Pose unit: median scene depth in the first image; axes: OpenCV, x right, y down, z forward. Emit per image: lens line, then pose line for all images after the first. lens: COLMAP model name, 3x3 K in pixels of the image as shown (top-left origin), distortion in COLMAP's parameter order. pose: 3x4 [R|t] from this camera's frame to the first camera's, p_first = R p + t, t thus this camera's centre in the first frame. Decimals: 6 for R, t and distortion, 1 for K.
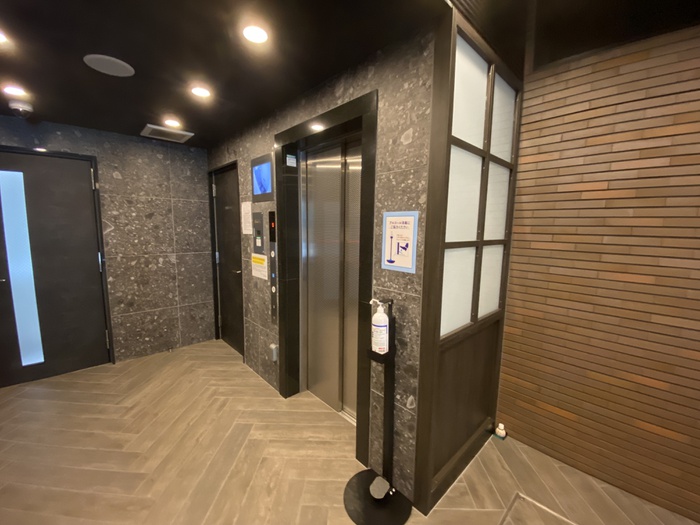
lens RADIAL K [[287.9, 0, 350.0], [0, 287.9, 262.5], [0, 0, 1]] dist [0.018745, -0.019372]
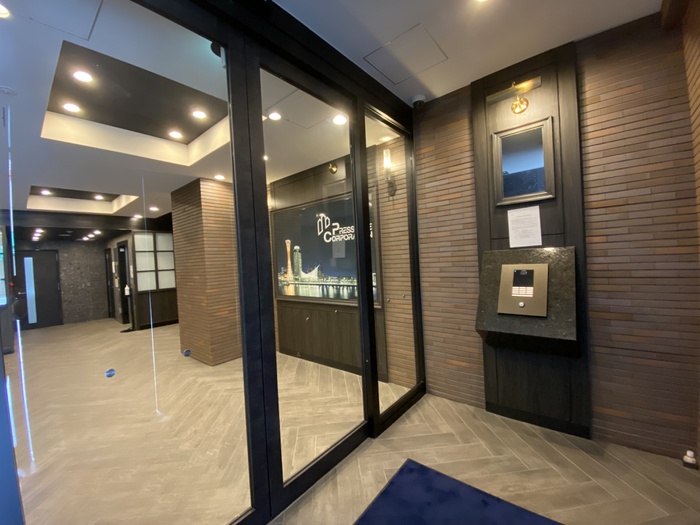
lens RADIAL K [[287.9, 0, 350.0], [0, 287.9, 262.5], [0, 0, 1]] dist [0.018745, -0.019372]
pose [[0.991504, -0.066627, 0.111715, 1.619268], [0.078481, 0.991337, -0.105316, 0.281647], [-0.103730, 0.113189, 0.988144, -2.049883]]
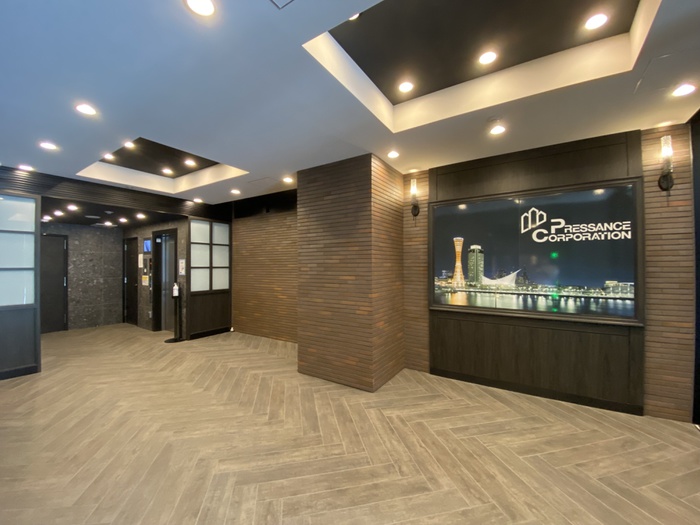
lens RADIAL K [[292.1, 0, 350.0], [0, 292.1, 262.5], [0, 0, 1]] dist [0.020068, -0.020588]
pose [[0.974066, -0.014911, 0.225770, 0.742300], [0.043689, 0.991443, -0.123015, 0.222694], [-0.222004, 0.129689, 0.966382, -1.646901]]
